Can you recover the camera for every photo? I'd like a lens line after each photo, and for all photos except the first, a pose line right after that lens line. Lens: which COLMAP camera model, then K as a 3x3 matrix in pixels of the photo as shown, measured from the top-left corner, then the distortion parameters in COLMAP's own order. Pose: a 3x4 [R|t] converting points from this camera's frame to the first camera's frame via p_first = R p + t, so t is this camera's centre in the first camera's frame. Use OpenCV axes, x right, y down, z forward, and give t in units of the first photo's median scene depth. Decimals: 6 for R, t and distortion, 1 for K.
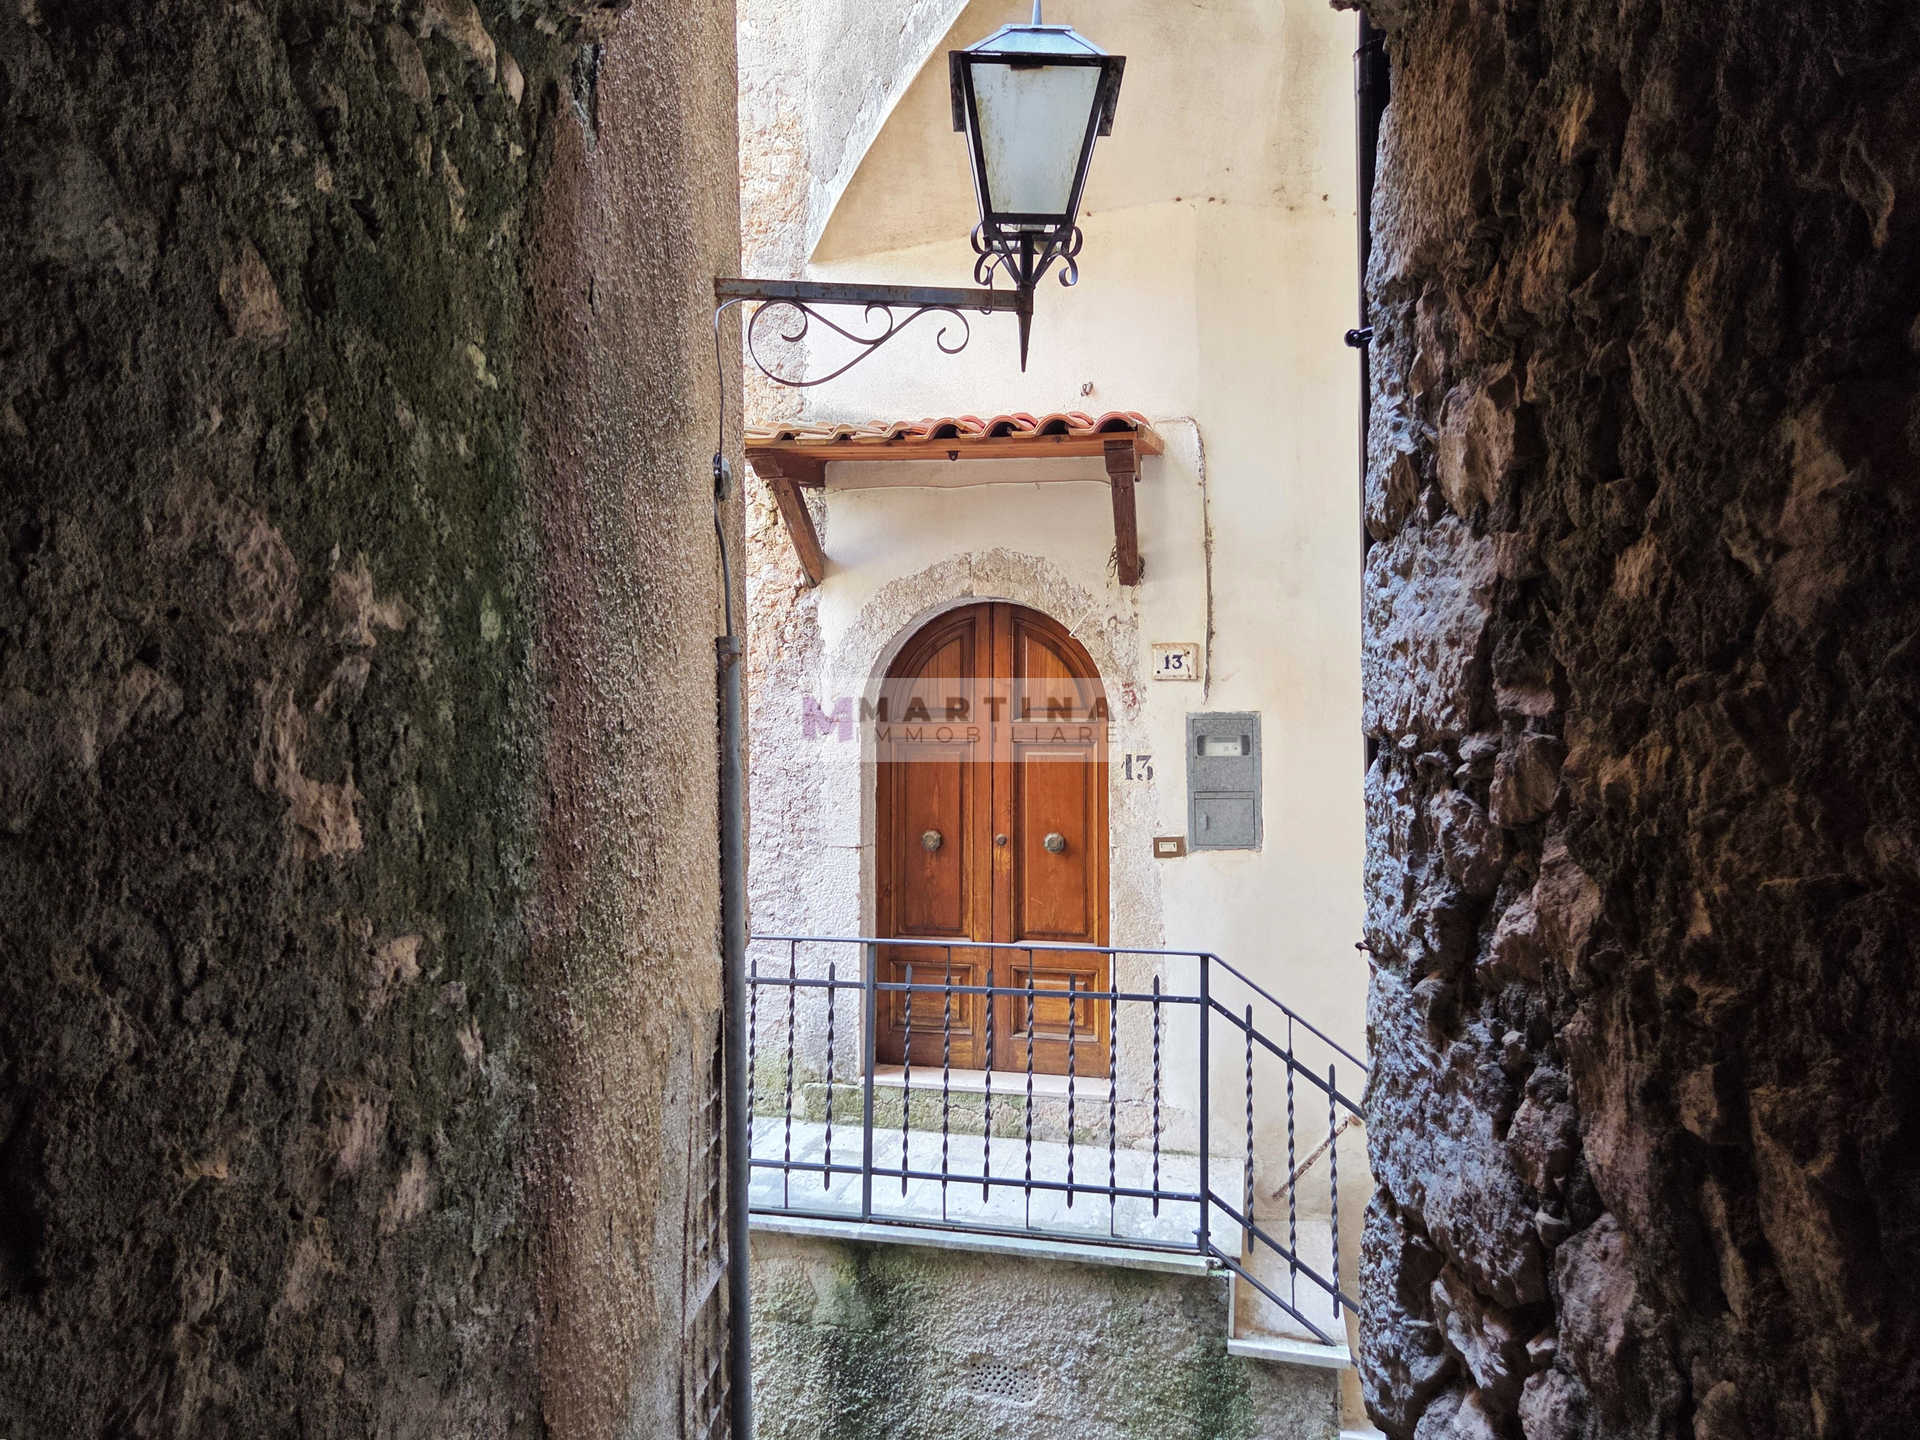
lens RADIAL K [[1284.9, 0, 958.8], [0, 1284.9, 711.6], [0, 0, 1]] dist [0.018708, -0.008274]
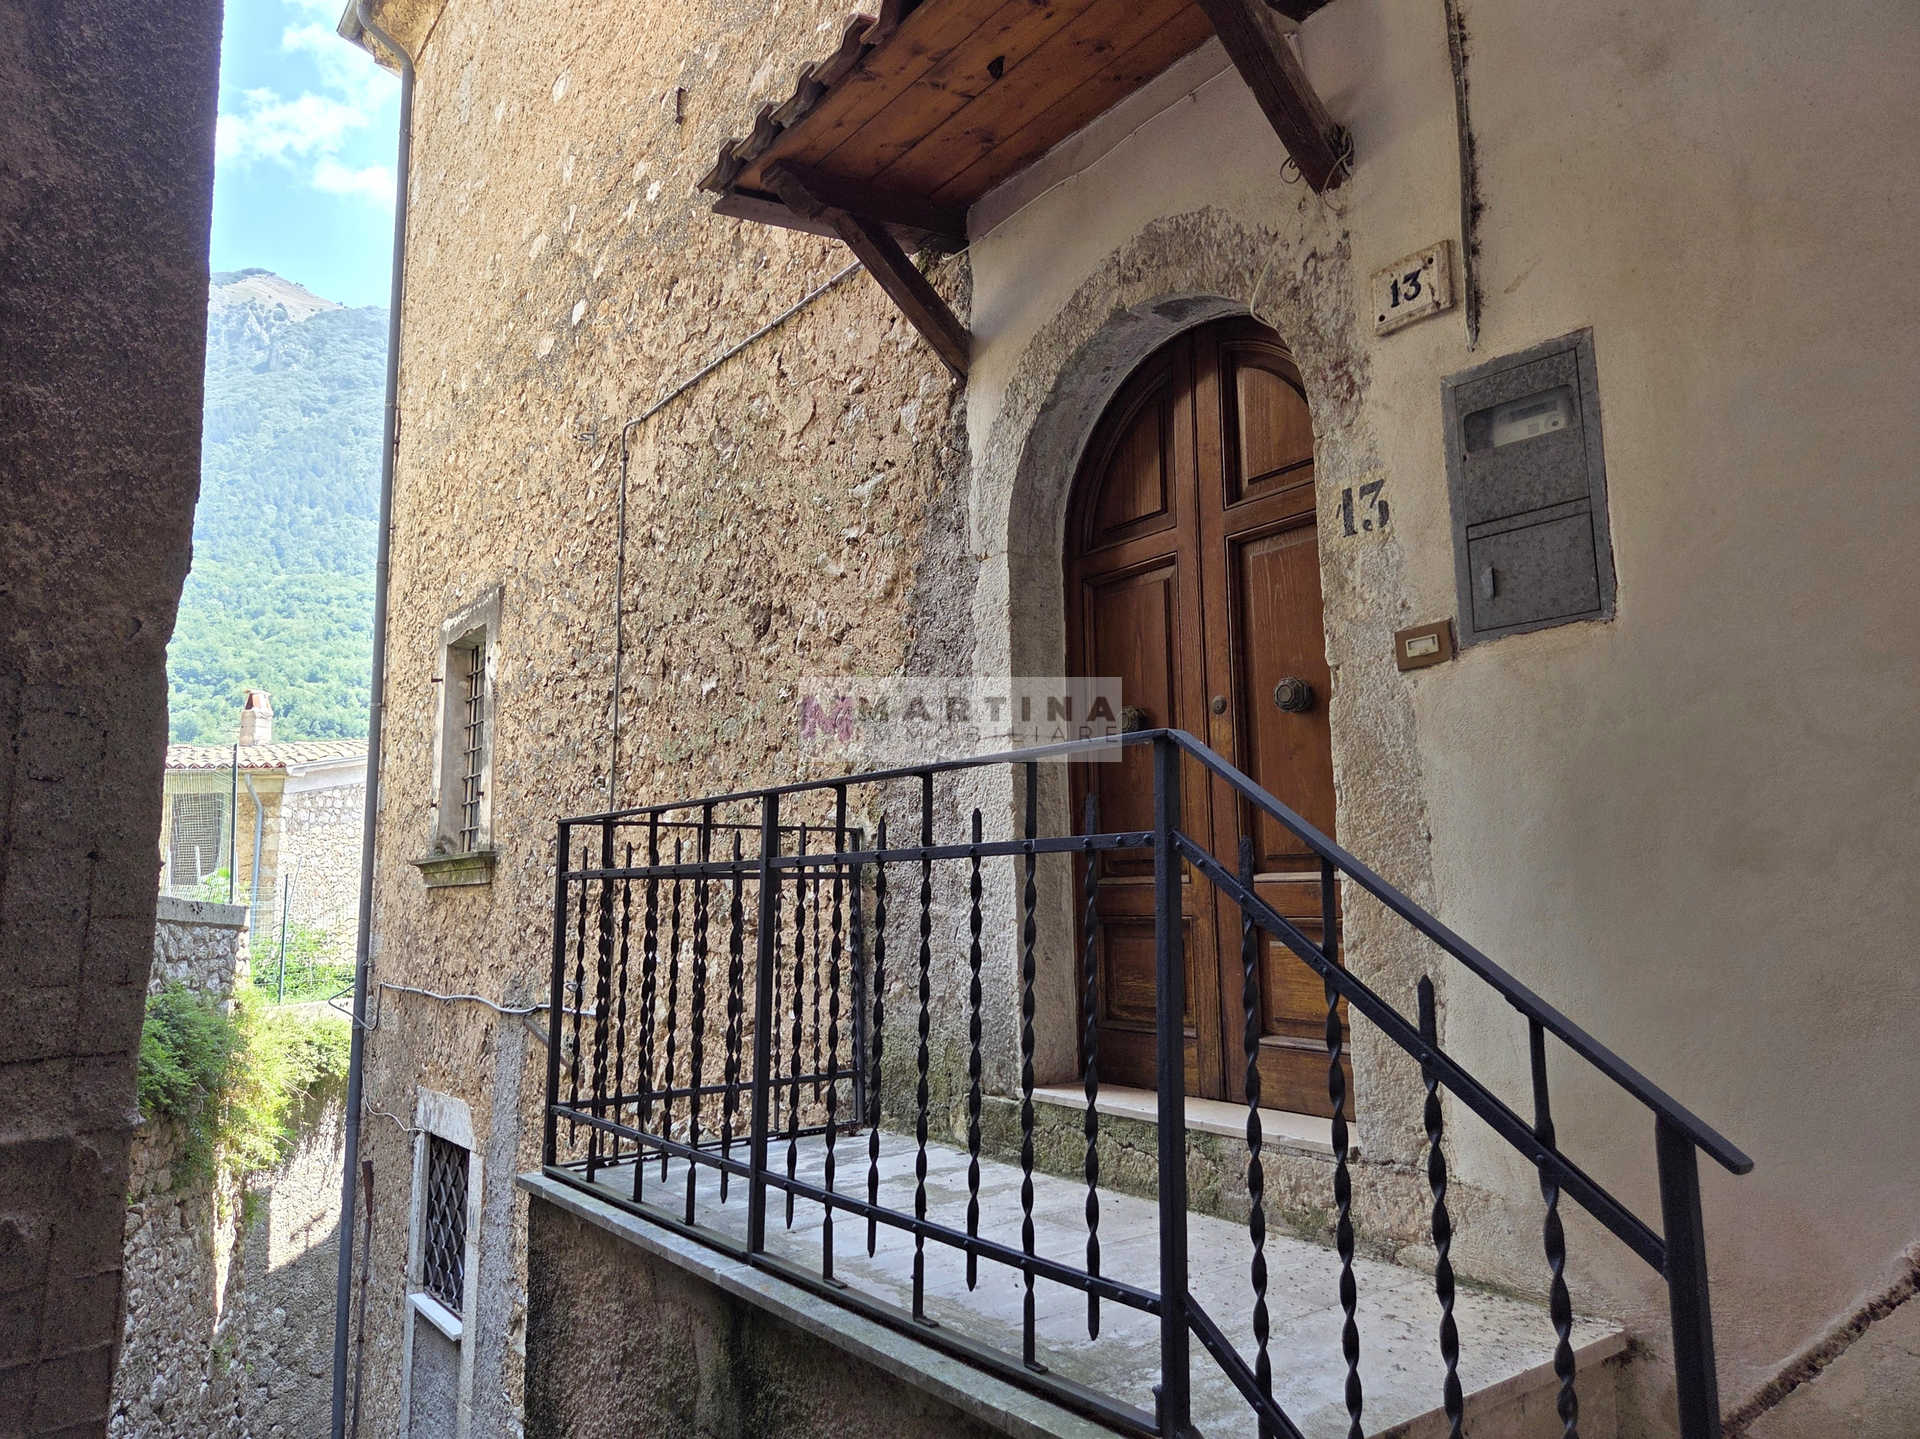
lens RADIAL K [[1284.9, 0, 954.5], [0, 1284.9, 735.4], [0, 0, 1]] dist [0.018708, -0.008274]
pose [[0.768513, -0.097729, -0.632326, 0.335912], [0.023086, 0.991858, -0.125239, 0.198270], [0.639417, 0.081649, 0.764512, 0.502946]]
